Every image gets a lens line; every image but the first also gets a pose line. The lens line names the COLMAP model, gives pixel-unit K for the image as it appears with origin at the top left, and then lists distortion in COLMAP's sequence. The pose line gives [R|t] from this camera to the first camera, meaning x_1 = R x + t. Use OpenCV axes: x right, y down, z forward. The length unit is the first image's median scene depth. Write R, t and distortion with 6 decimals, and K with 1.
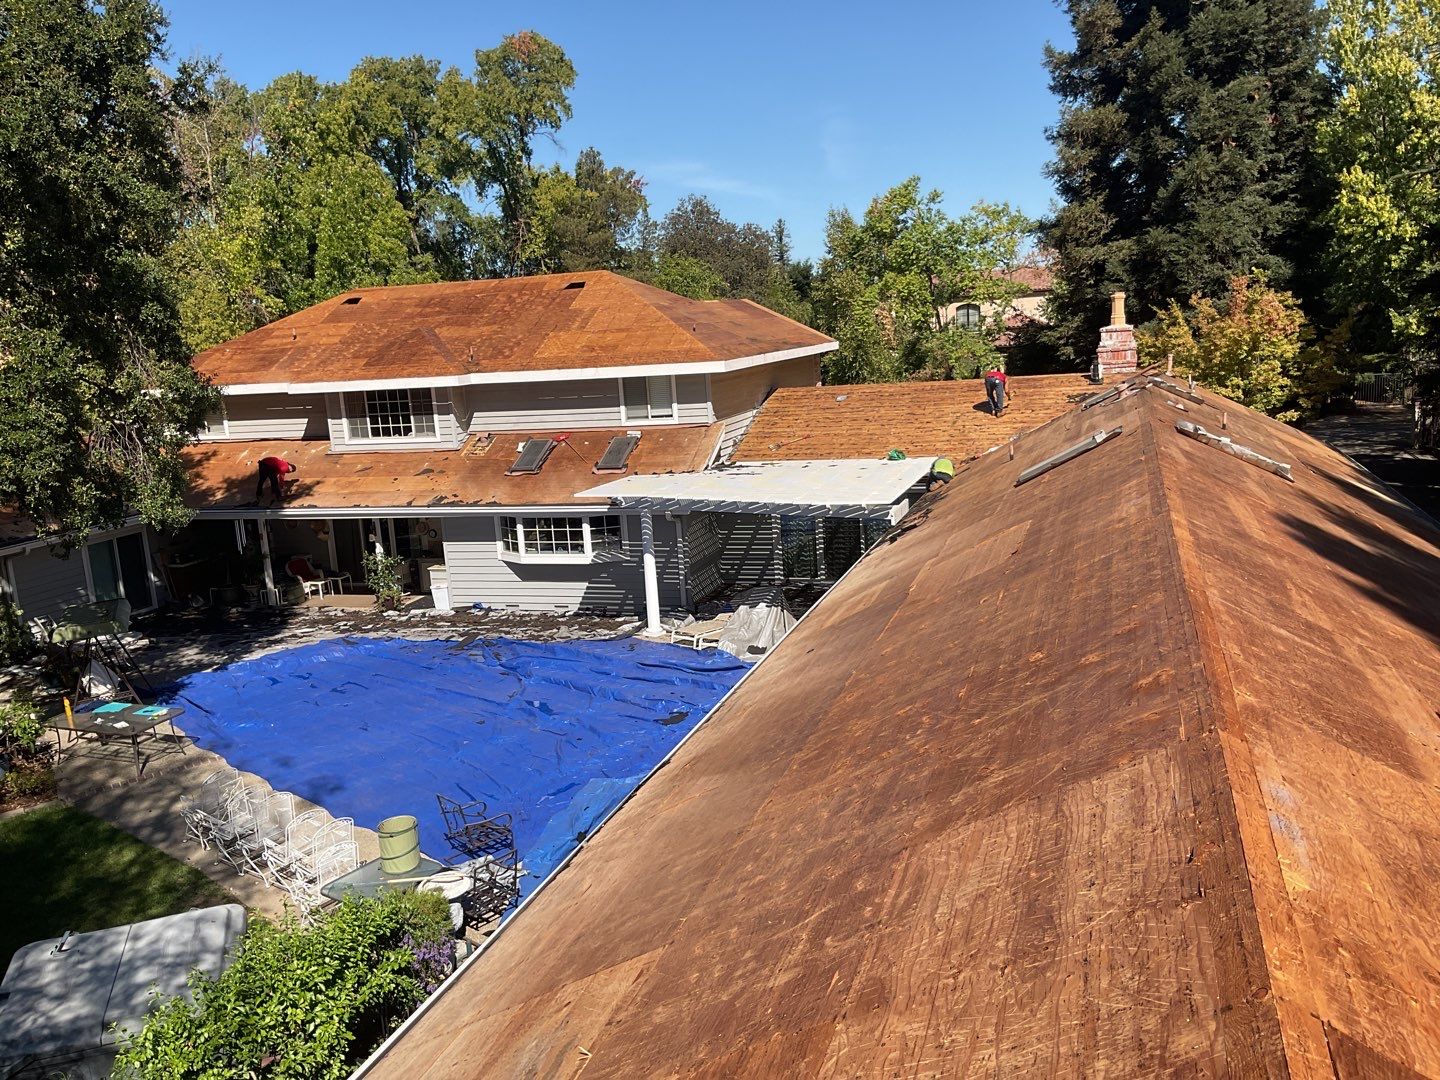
lens RADIAL K [[1185.3, 0, 721.4], [0, 1185.3, 534.1], [0, 0, 1]] dist [0.061709, -0.109744]
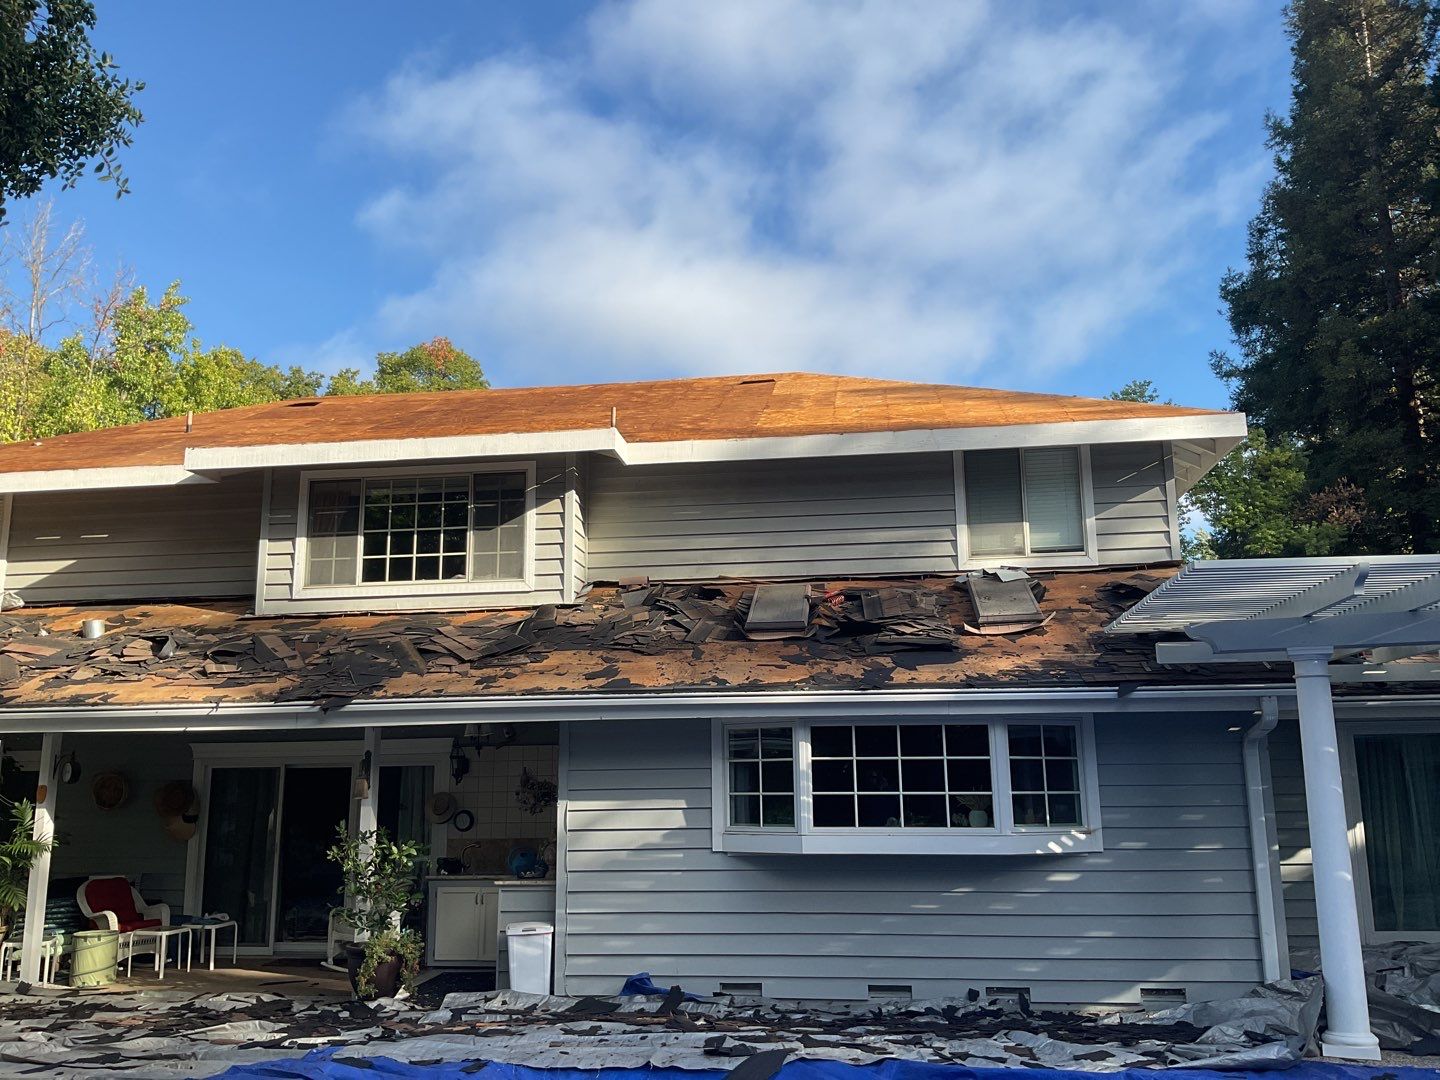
lens RADIAL K [[1185.3, 0, 719.6], [0, 1185.3, 527.9], [0, 0, 1]] dist [0.061709, -0.109744]
pose [[0.982428, 0.088950, 0.164081, -0.250623], [-0.020146, 0.924530, -0.380577, 0.068630], [-0.185550, 0.370584, 0.910076, 0.598079]]
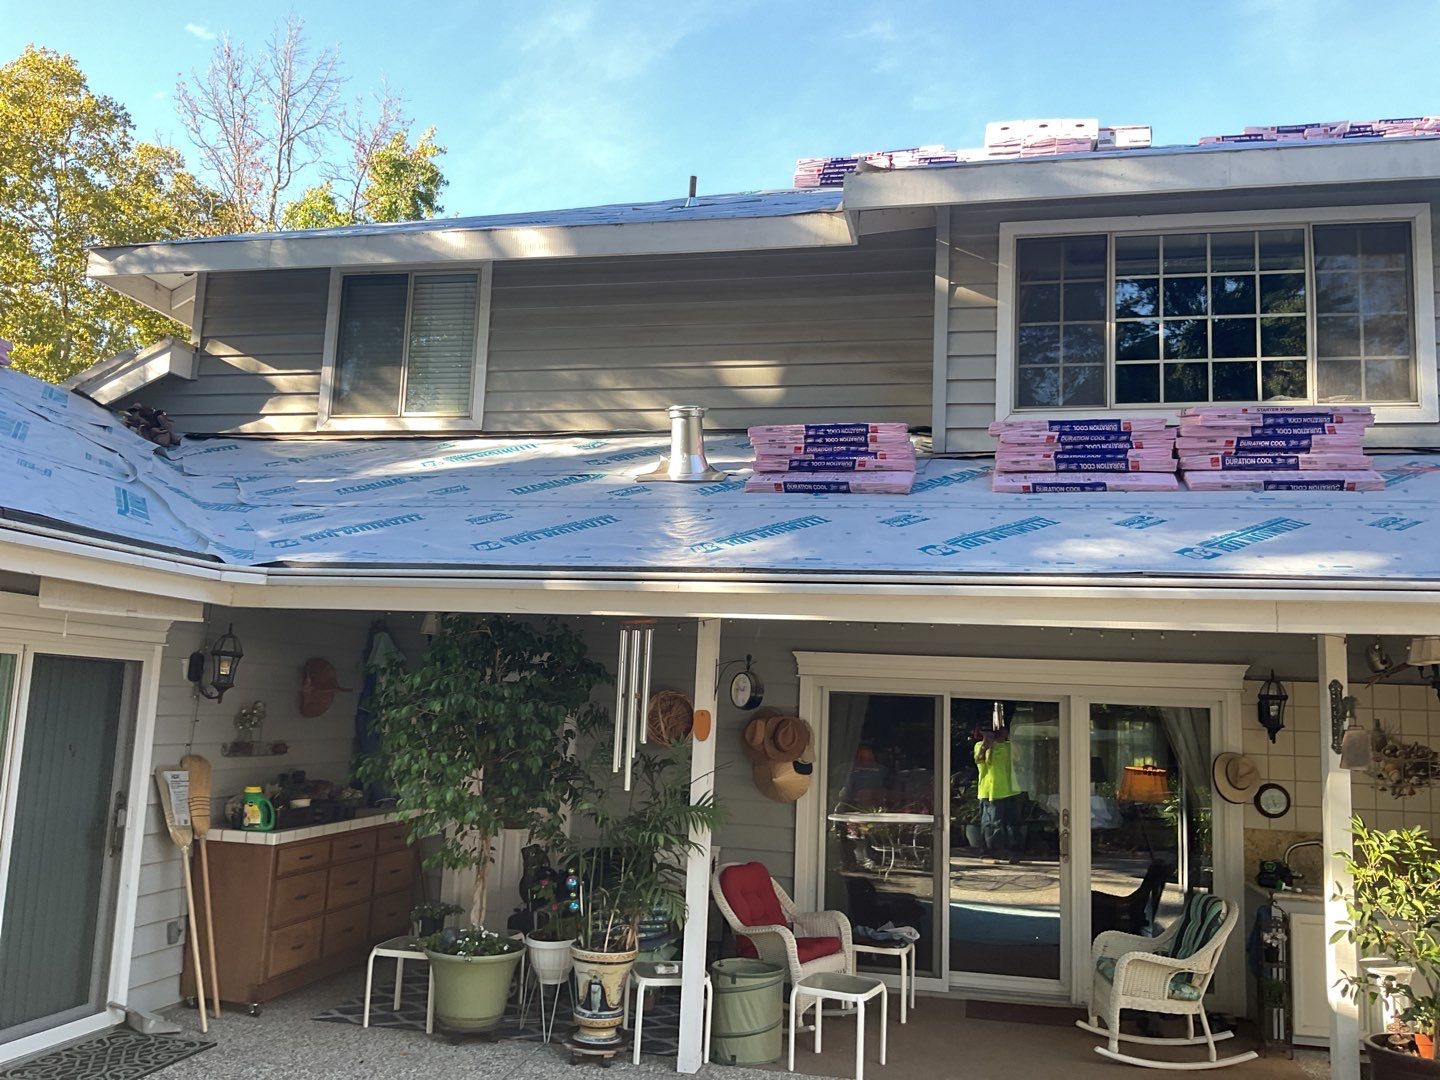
lens RADIAL K [[1185.3, 0, 716.6], [0, 1185.3, 533.5], [0, 0, 1]] dist [0.061709, -0.109744]
pose [[0.988386, 0.118044, 0.095697, -0.426432], [-0.081793, 0.943997, -0.319654, 0.041160], [-0.128071, 0.308114, 0.942689, 0.810513]]
